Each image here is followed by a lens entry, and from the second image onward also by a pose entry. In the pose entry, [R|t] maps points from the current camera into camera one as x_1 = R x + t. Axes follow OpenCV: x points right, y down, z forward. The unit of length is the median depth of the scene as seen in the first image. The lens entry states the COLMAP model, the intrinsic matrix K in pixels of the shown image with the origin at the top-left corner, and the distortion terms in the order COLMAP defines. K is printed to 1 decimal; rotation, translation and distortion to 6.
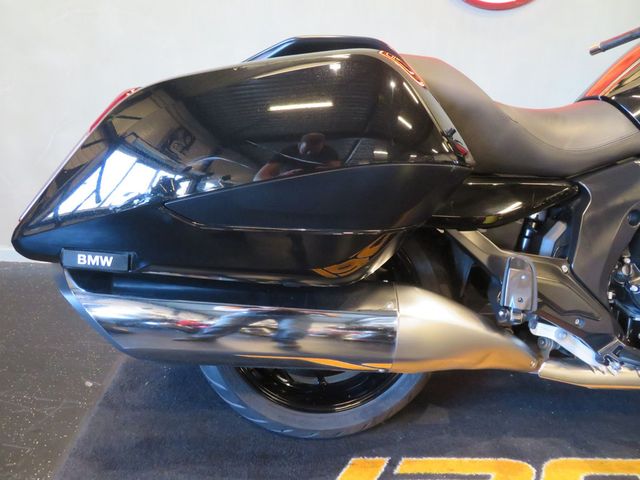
lens RADIAL K [[456.9, 0, 316.3], [0, 456.9, 240.7], [0, 0, 1]] dist [0.000238, 0.001546]
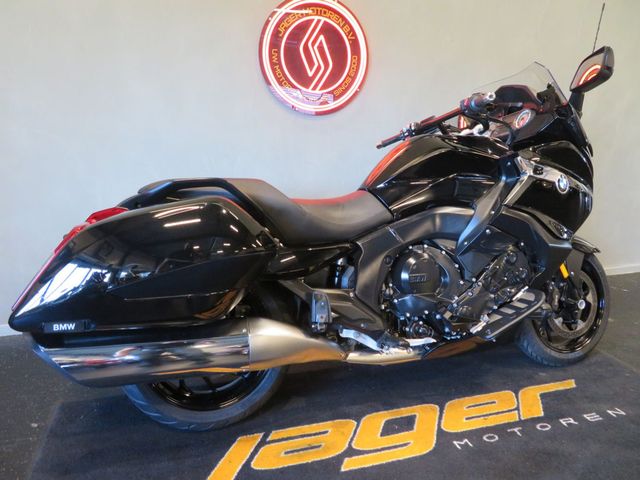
lens RADIAL K [[455.0, 0, 321.1], [0, 455.0, 242.5], [0, 0, 1]] dist [-0.006610, -0.003452]
pose [[0.970506, -0.099212, 0.219714, 0.078856], [0.115146, 0.991479, -0.060910, -0.037719], [-0.211799, 0.084412, 0.973661, -0.581992]]
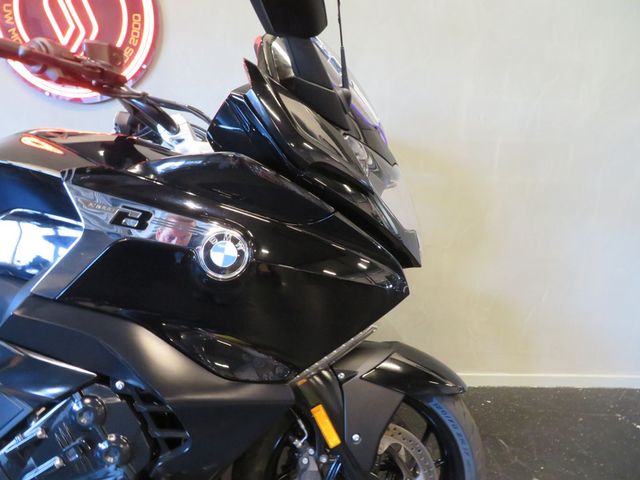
lens RADIAL K [[459.2, 0, 320.0], [0, 459.2, 240.0], [0, 0, 1]] dist [-0.005700, -0.002507]
pose [[0.999983, 0.000800, -0.005758, 1.470104], [-0.001420, 0.994089, -0.108558, -0.195284], [0.005637, 0.108564, 0.994073, 0.135373]]
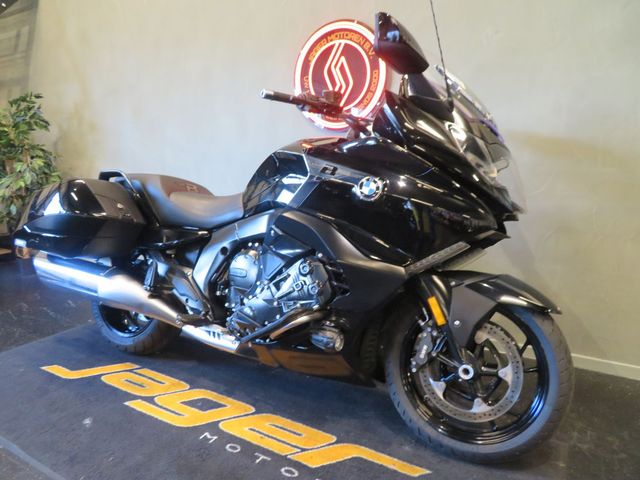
lens RADIAL K [[461.7, 0, 318.9], [0, 461.7, 241.2], [0, 0, 1]] dist [-0.001567, -0.003571]
pose [[0.826392, 0.044816, -0.561310, 1.966784], [-0.149269, 0.978601, -0.141629, 0.116438], [0.542951, 0.200828, 0.815397, -0.329197]]
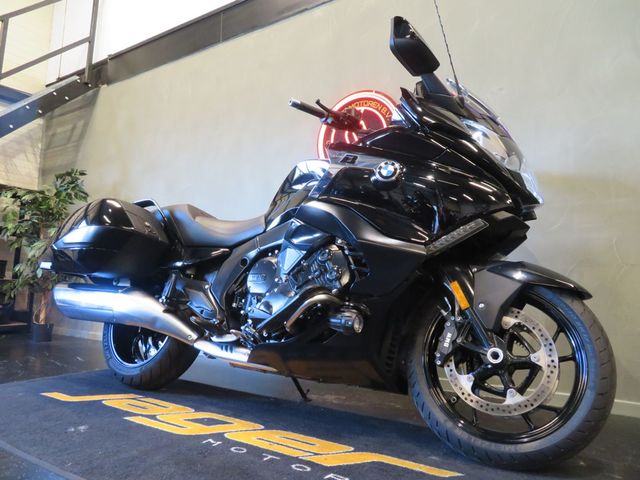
lens RADIAL K [[463.0, 0, 320.0], [0, 463.0, 240.0], [0, 0, 1]] dist [0.000066, 0.001445]
pose [[0.806287, -0.102393, -0.582595, 1.963245], [-0.182441, 0.893843, -0.409586, 0.565035], [0.562687, 0.436533, 0.702013, -0.201634]]
